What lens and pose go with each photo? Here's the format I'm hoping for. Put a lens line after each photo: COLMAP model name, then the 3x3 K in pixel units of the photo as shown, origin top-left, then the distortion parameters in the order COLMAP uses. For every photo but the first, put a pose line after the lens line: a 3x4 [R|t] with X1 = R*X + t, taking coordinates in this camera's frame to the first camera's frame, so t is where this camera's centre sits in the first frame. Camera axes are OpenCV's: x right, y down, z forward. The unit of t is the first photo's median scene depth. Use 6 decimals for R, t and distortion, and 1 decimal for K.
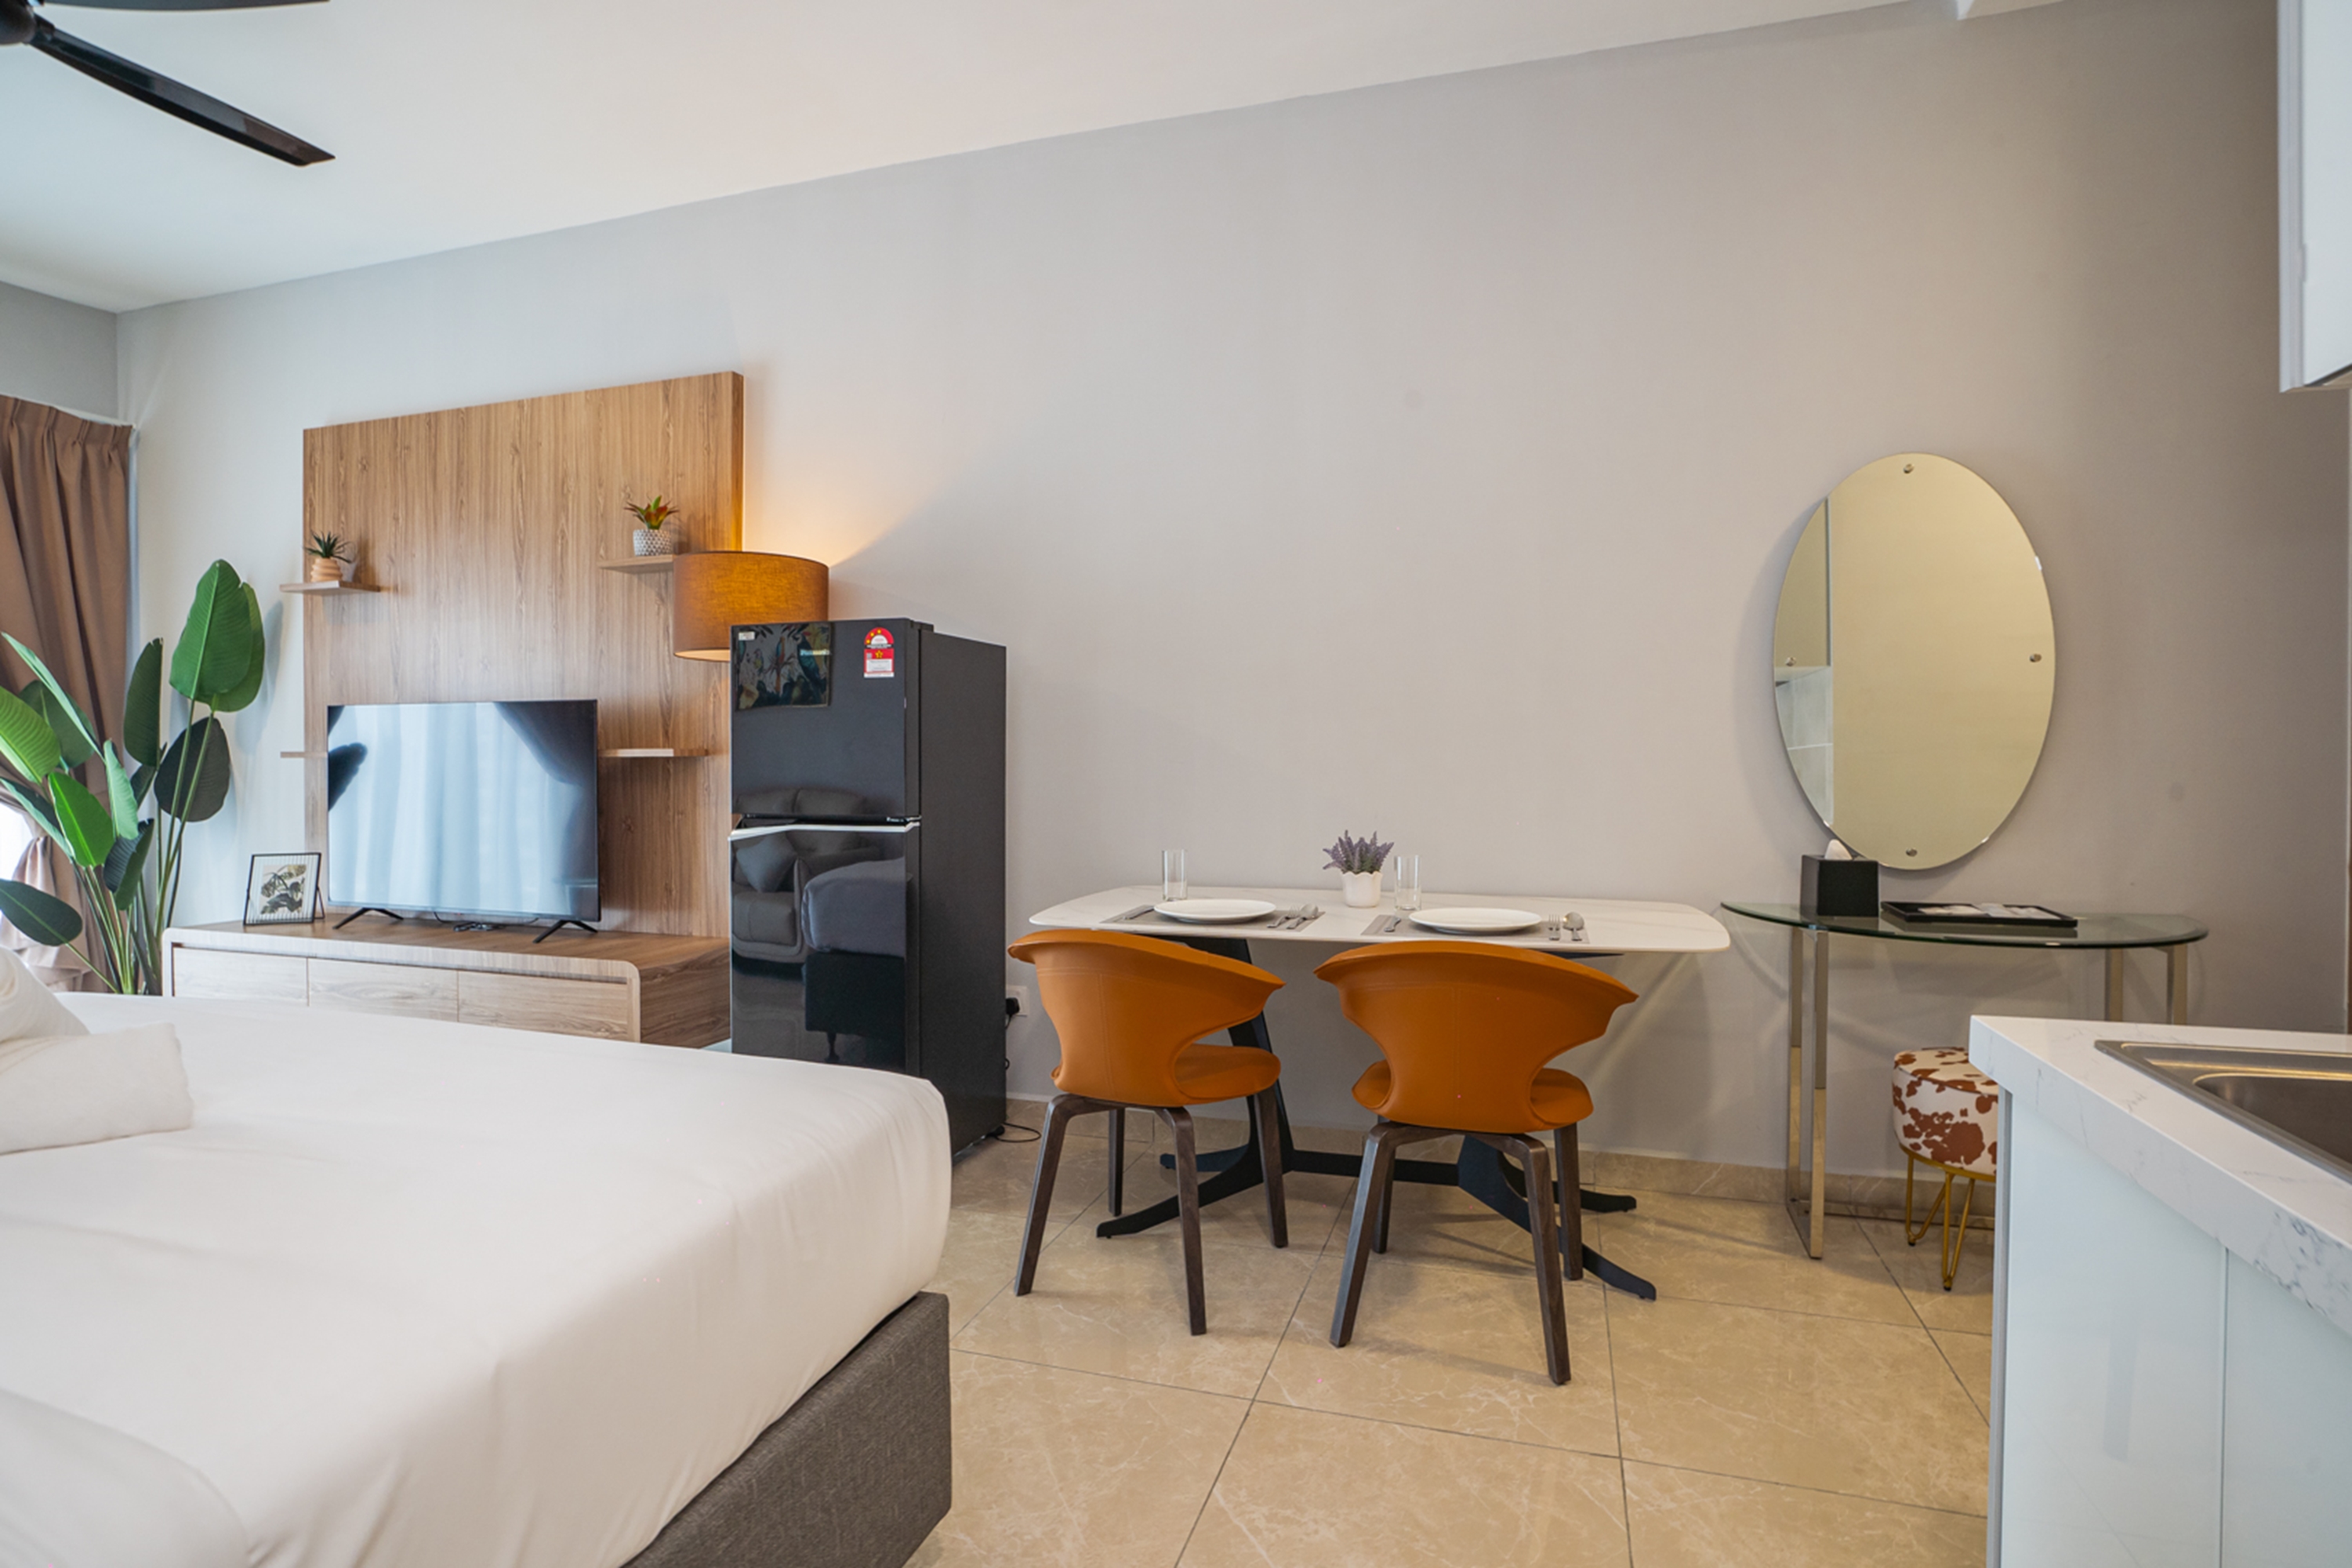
lens RADIAL K [[1134.8, 0, 1186.8], [0, 1134.8, 761.0], [0, 0, 1]] dist [-0.062259, 0.028576]
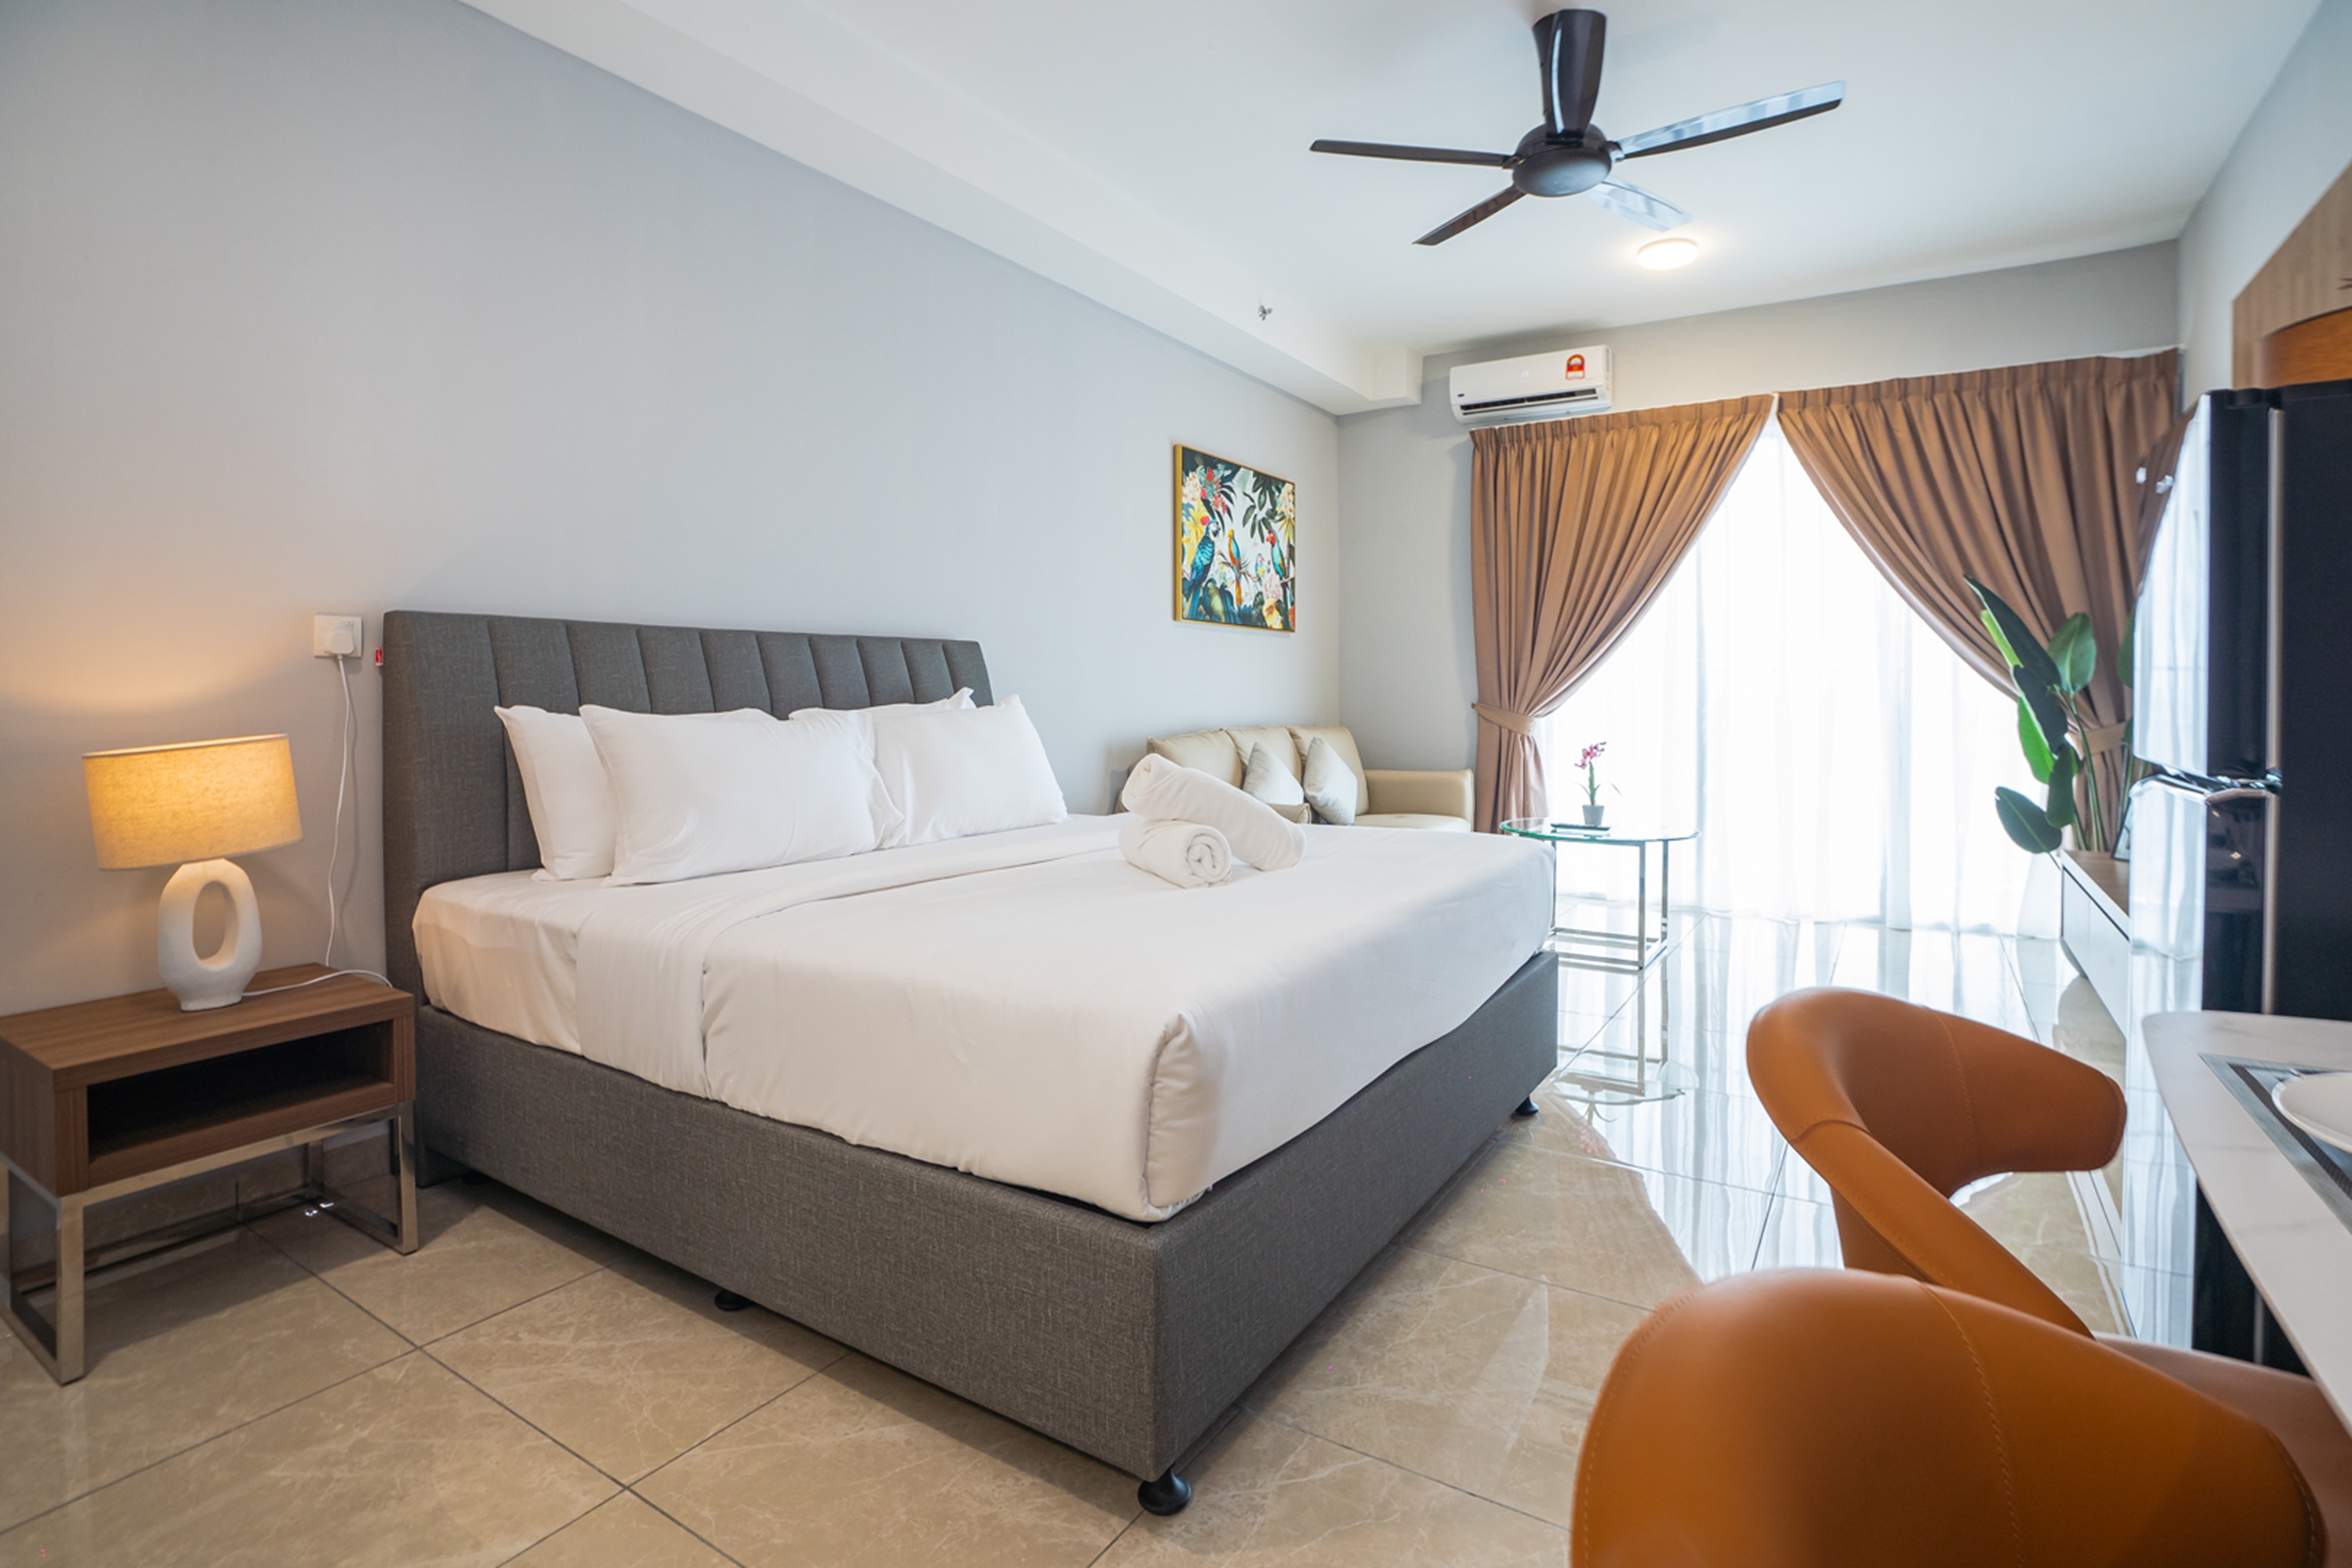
lens RADIAL K [[1142.4, 0, 1220.3], [0, 1142.4, 693.2], [0, 0, 1]] dist [-0.032533, 0.018313]
pose [[-0.247502, 0.003111, -0.968882, 0.284324], [-0.011839, 0.999910, 0.006235, 0.008821], [0.968815, 0.013014, -0.247443, 0.536306]]
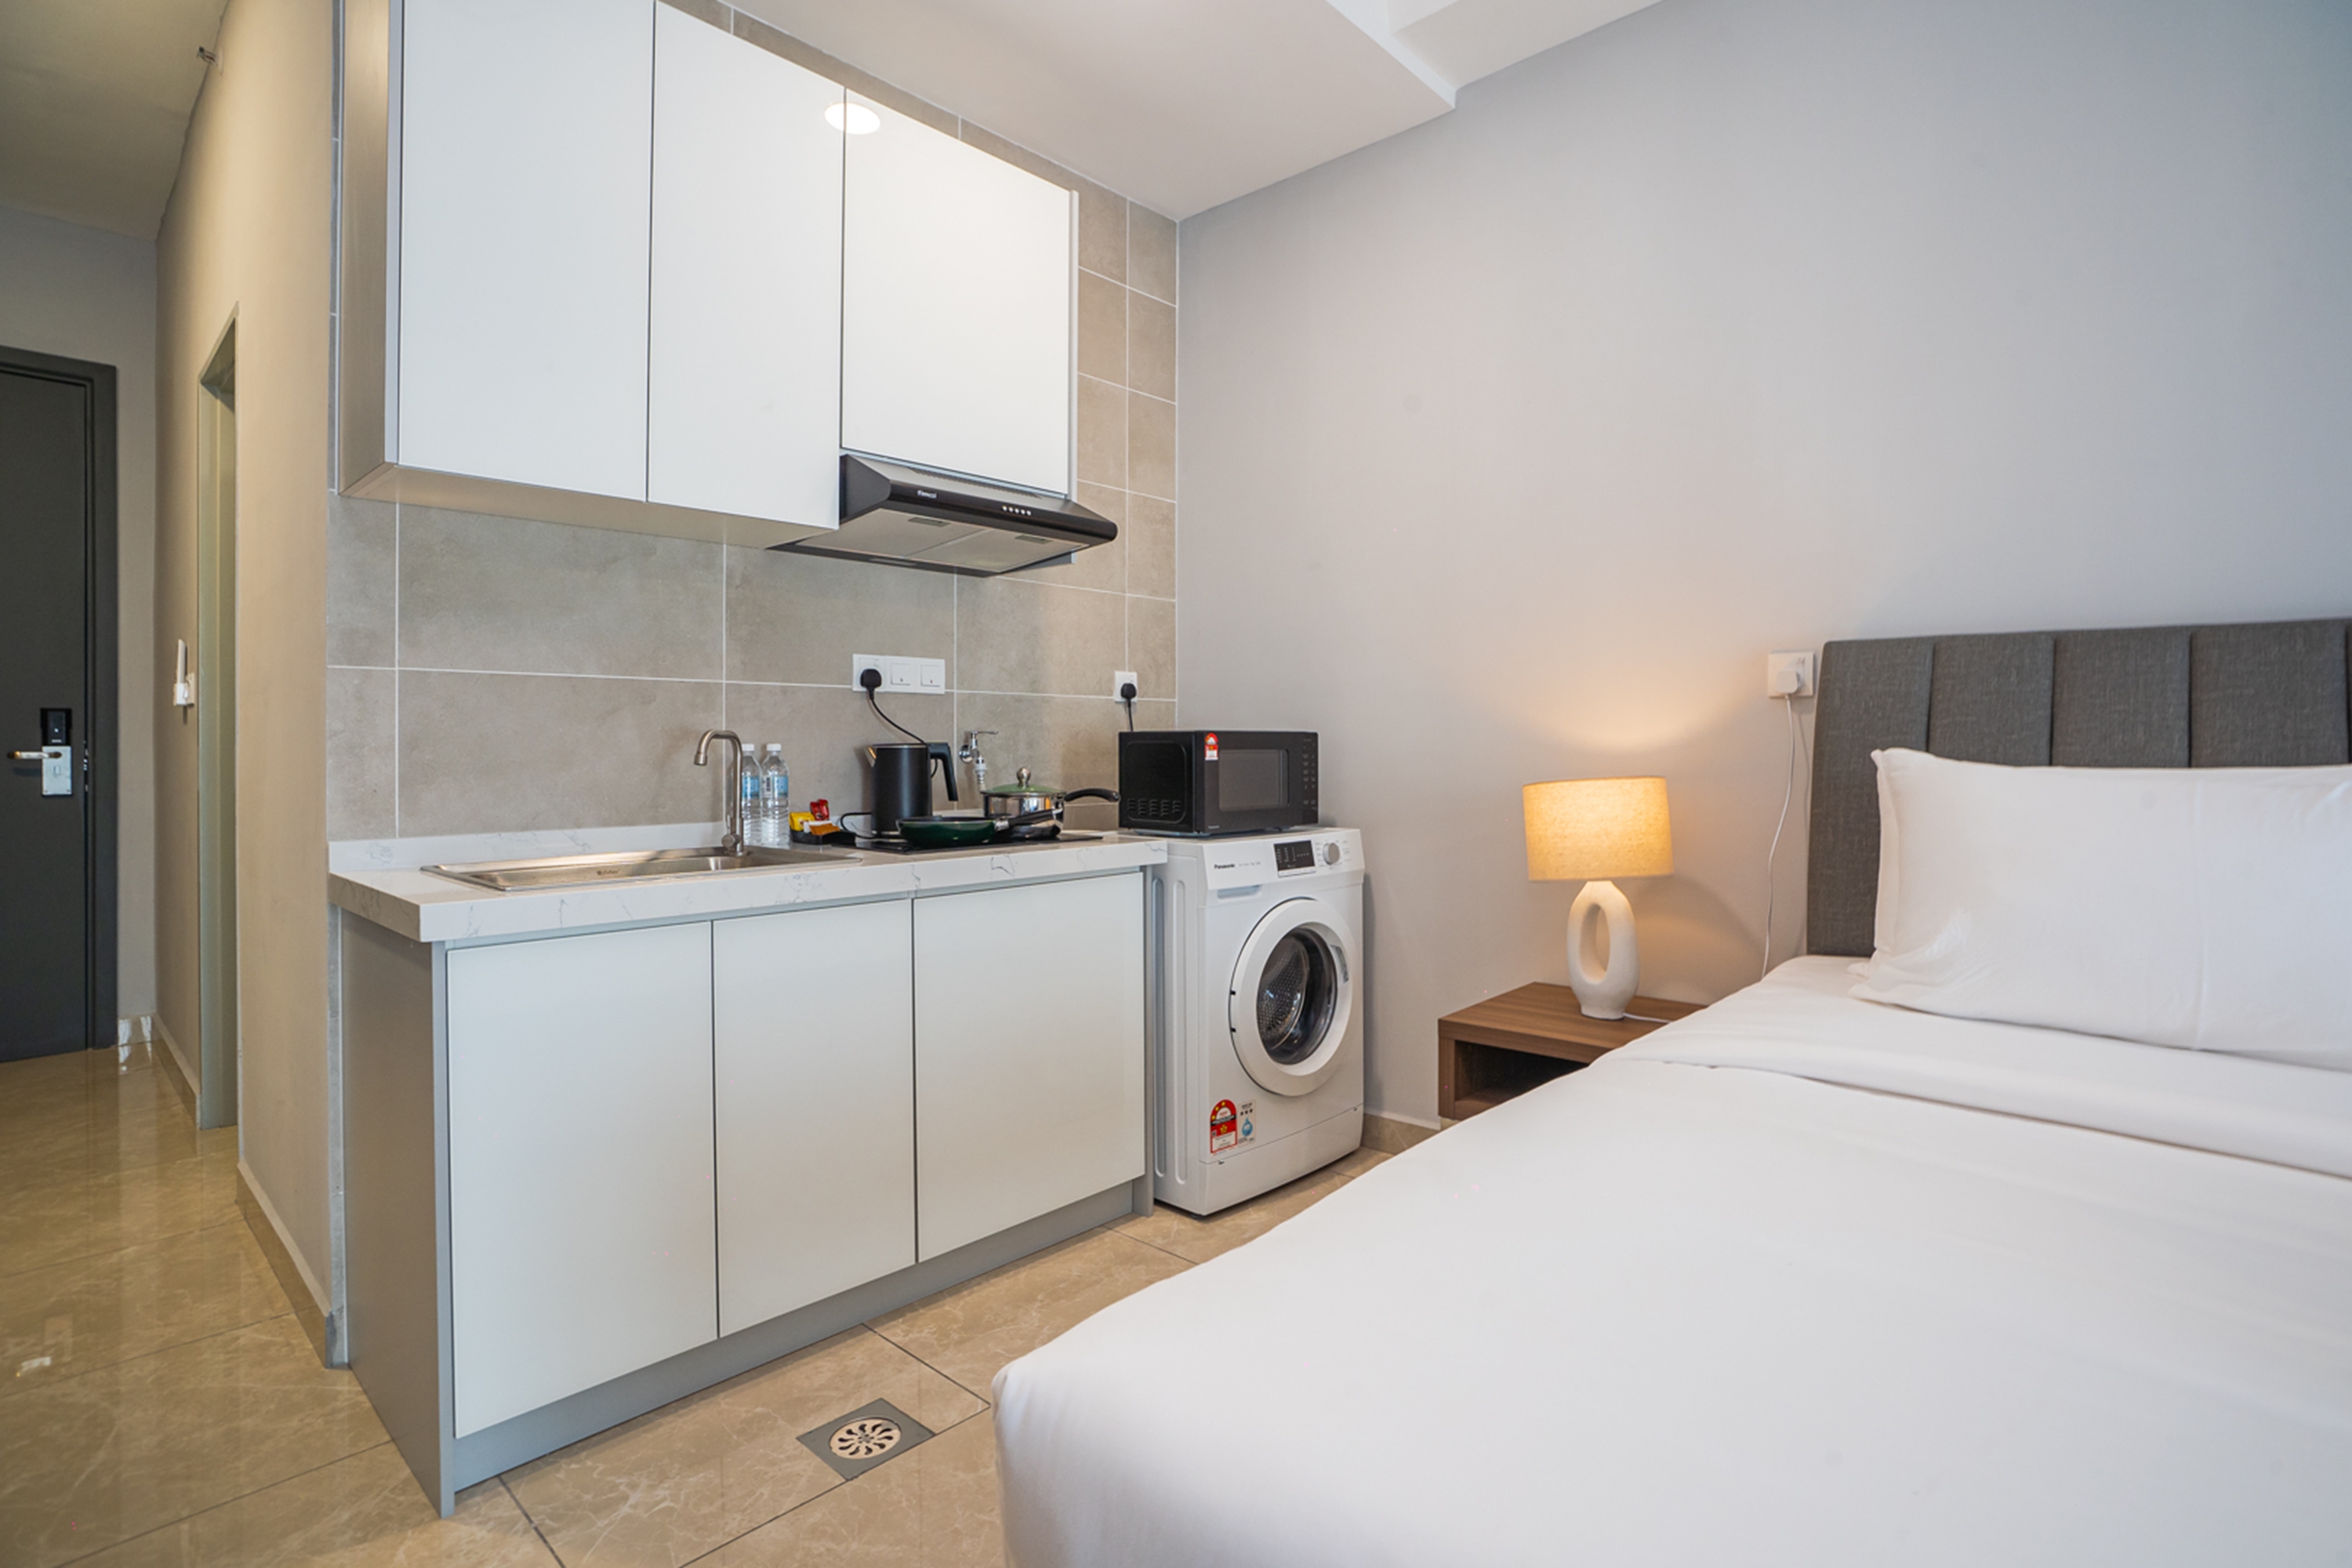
lens RADIAL K [[1142.9, 0, 1177.1], [0, 1142.9, 739.8], [0, 0, 1]] dist [-0.043612, 0.000616]
pose [[-0.899750, 0.005484, 0.436372, -0.191368], [0.006985, 0.999974, 0.001835, 0.017280], [-0.436350, 0.004700, -0.899765, 0.581395]]
